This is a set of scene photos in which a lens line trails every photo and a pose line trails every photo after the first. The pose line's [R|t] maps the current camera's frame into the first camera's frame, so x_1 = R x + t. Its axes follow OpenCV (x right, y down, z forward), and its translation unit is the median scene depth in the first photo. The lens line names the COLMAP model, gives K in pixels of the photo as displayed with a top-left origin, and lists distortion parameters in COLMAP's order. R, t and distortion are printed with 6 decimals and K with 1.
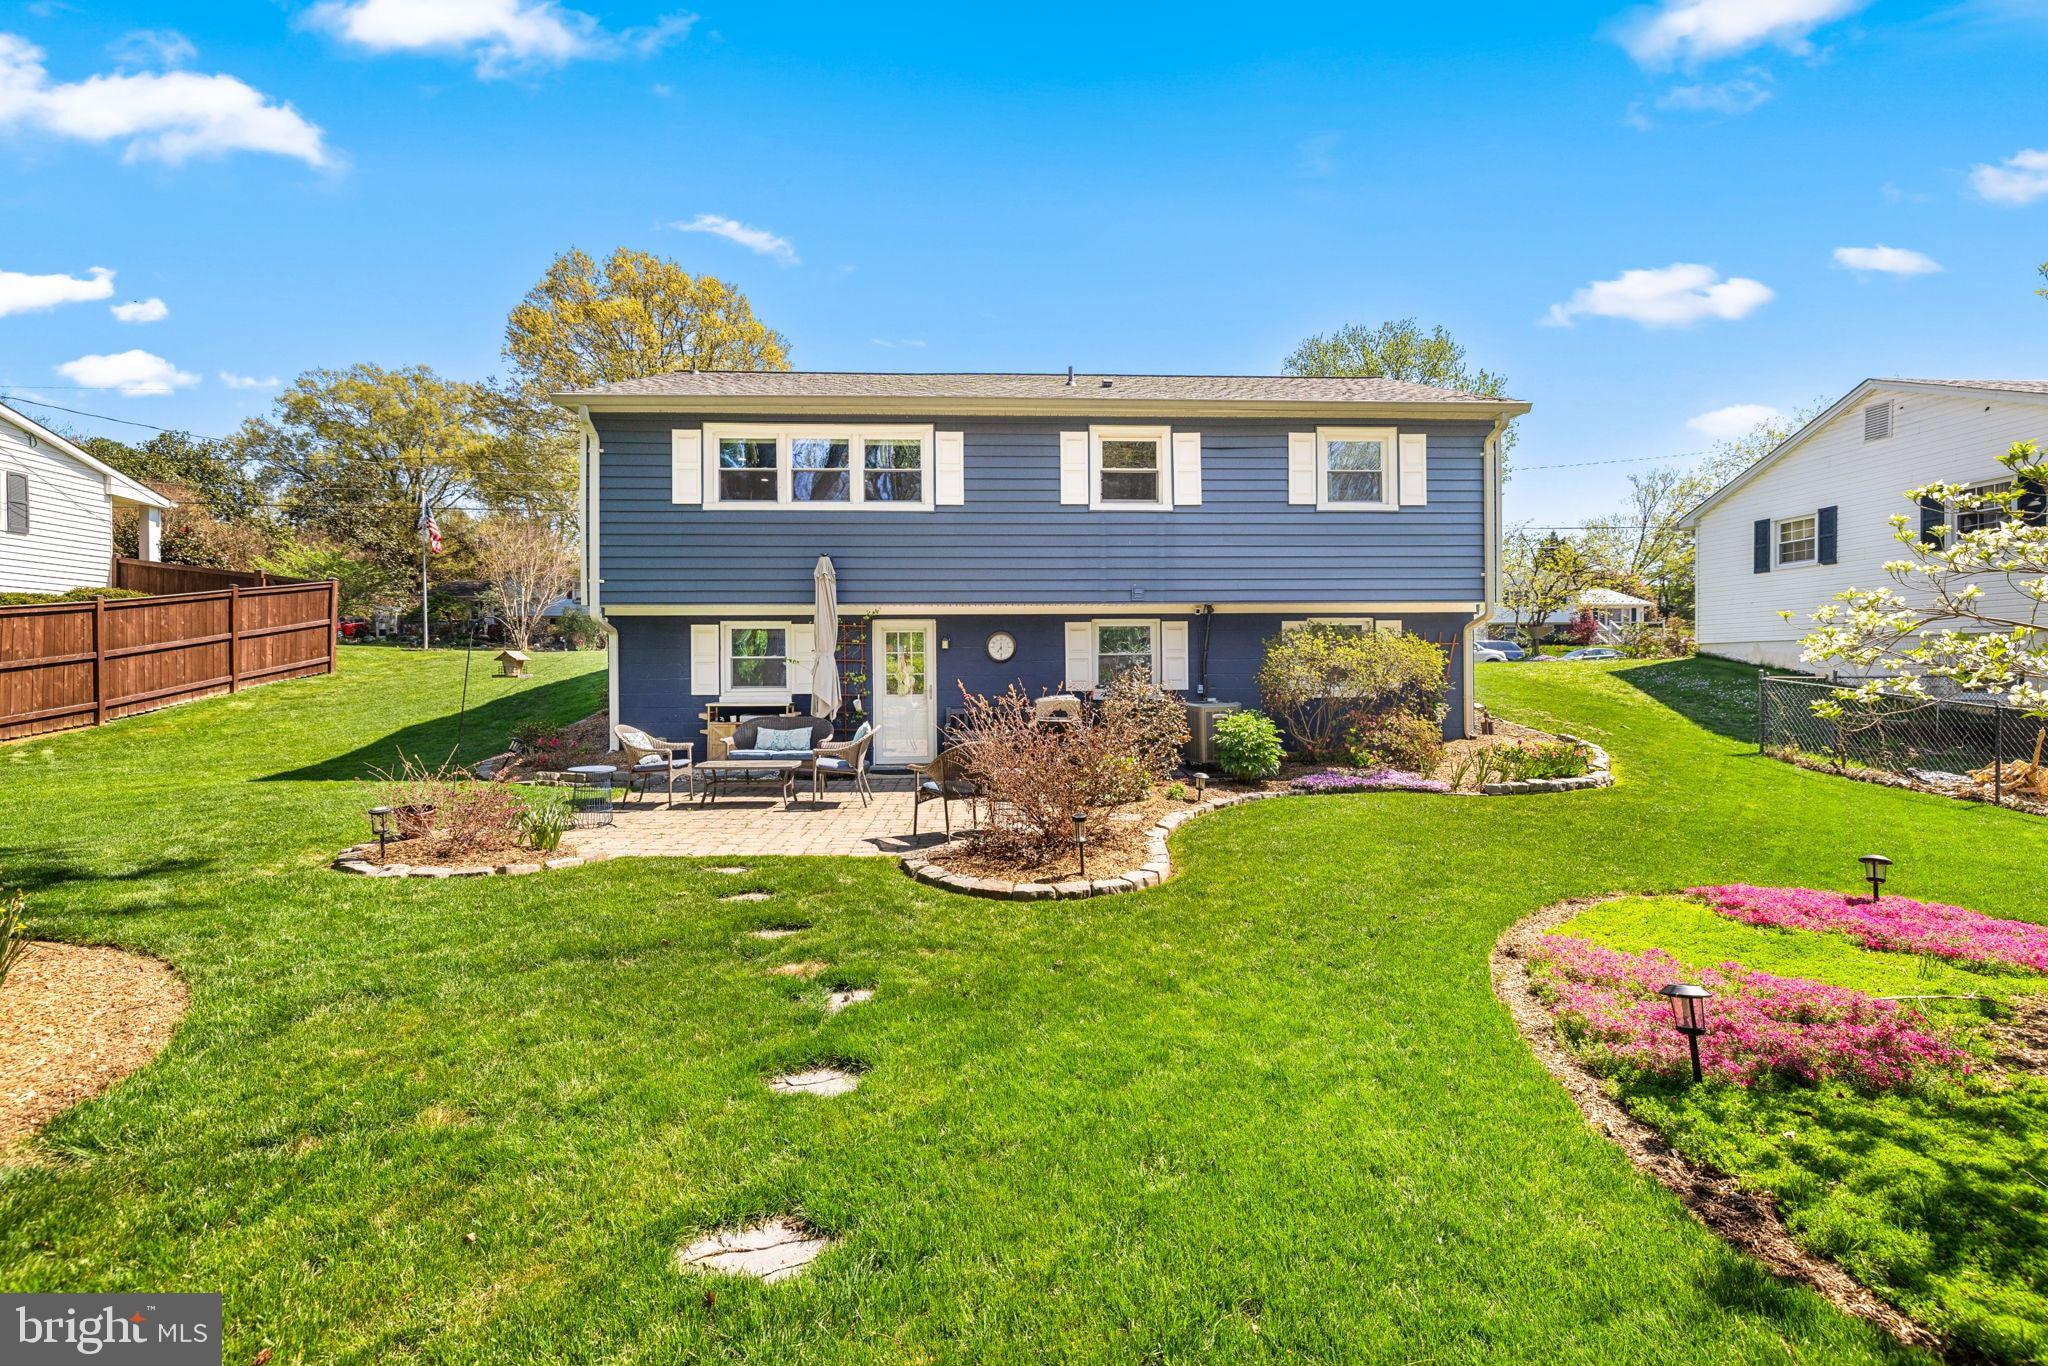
lens RADIAL K [[847.3, 0, 1021.4], [0, 847.3, 685.6], [0, 0, 1]] dist [-0.001475, -0.000524]
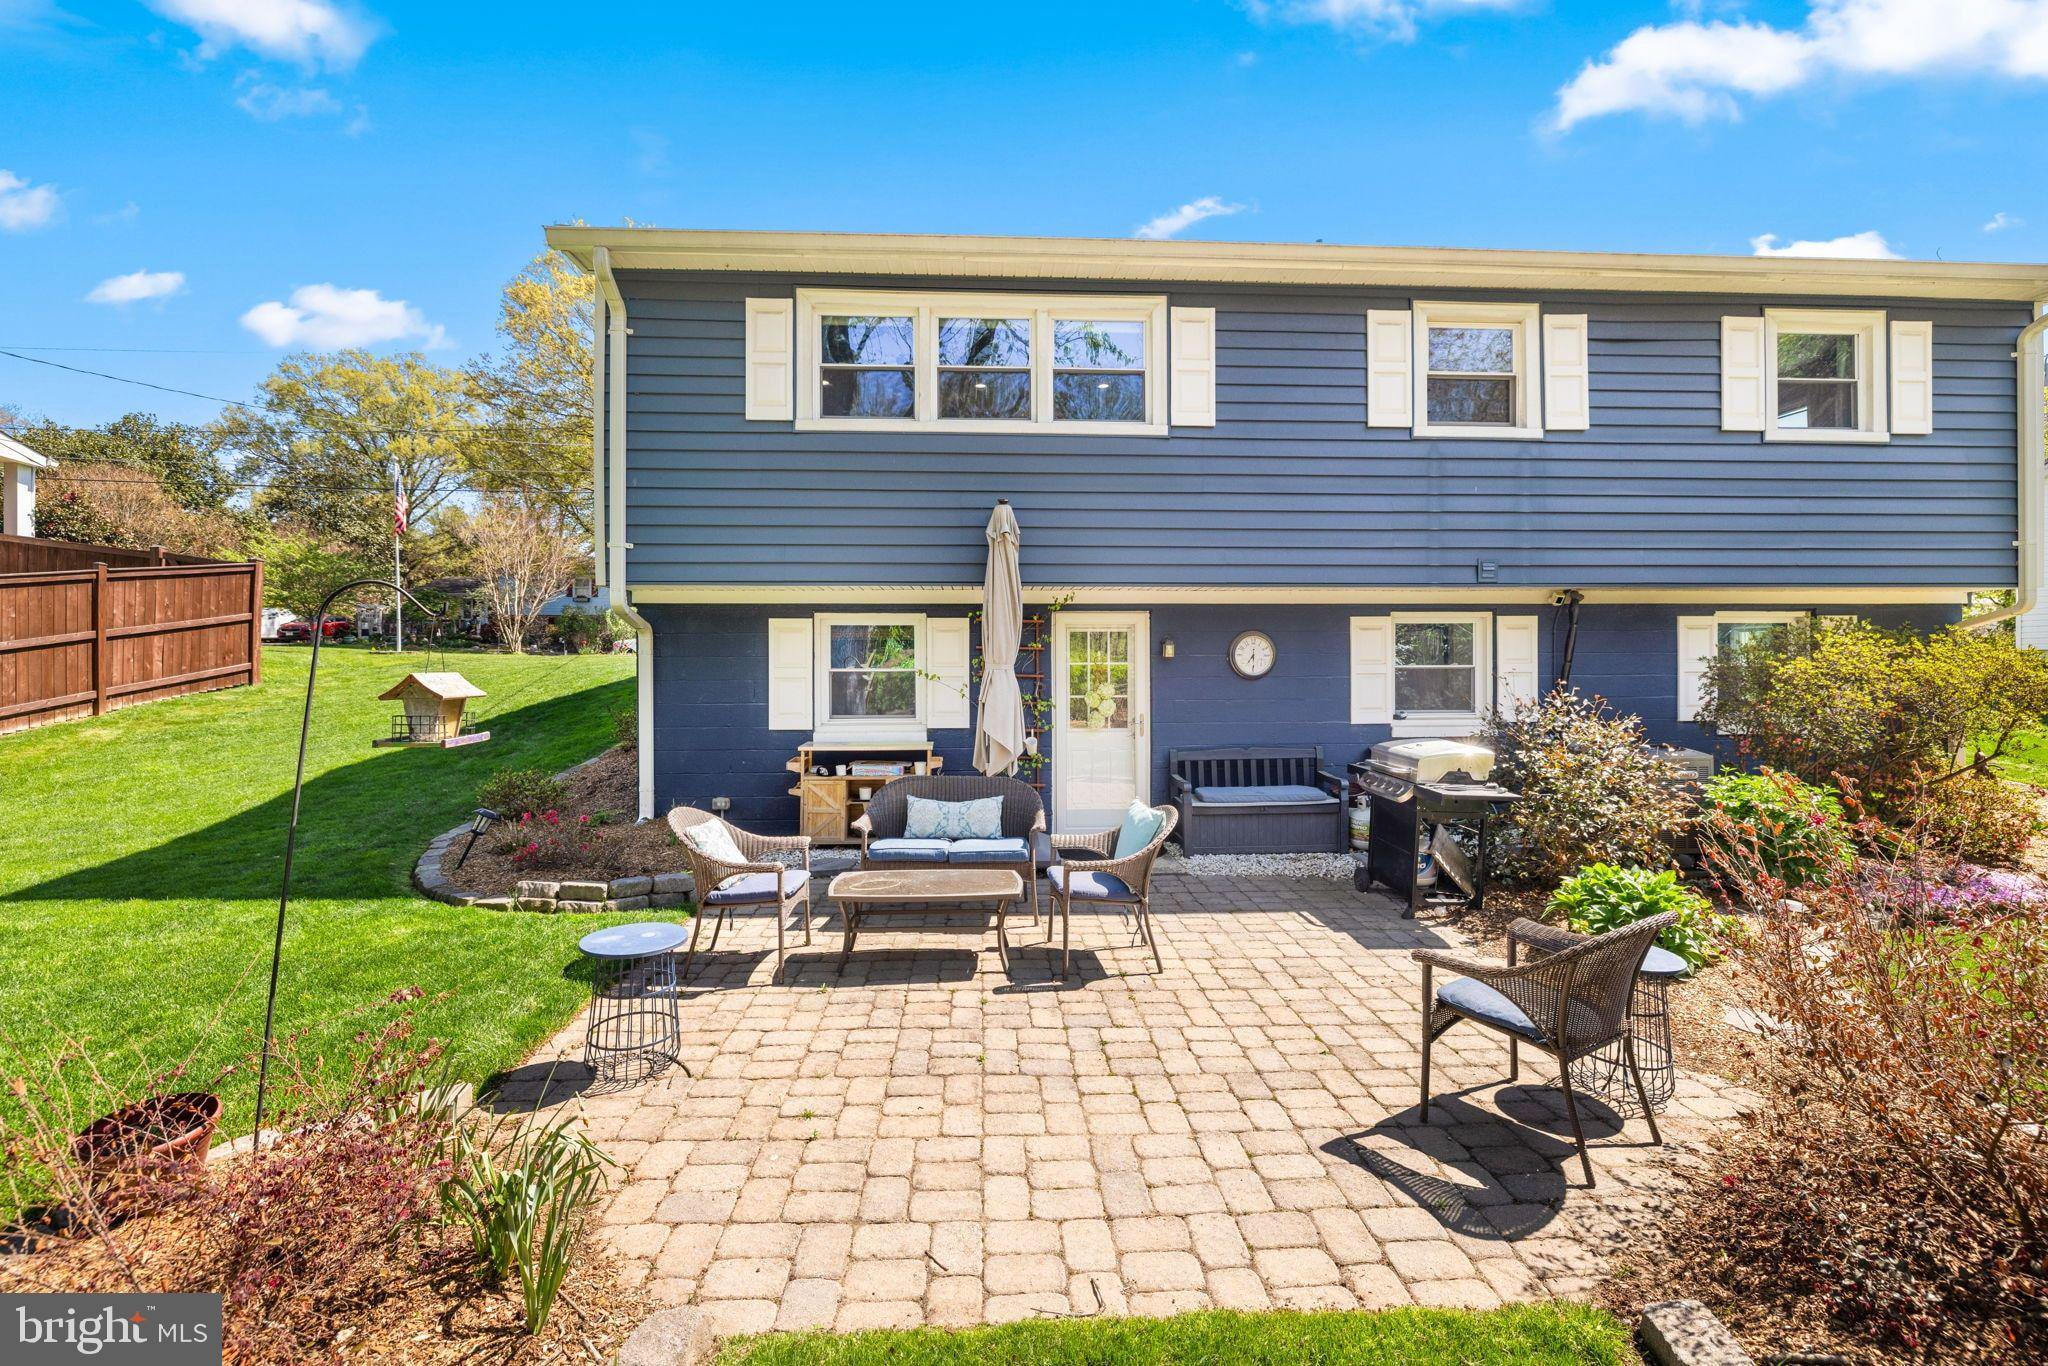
lens RADIAL K [[847.3, 0, 1026.5], [0, 847.3, 686.7], [0, 0, 1]] dist [-0.001475, -0.000524]
pose [[0.999979, 0.002613, 0.005953, -0.174781], [-0.002604, 0.999995, -0.001645, -0.017815], [-0.005957, 0.001630, 0.999981, 0.319135]]
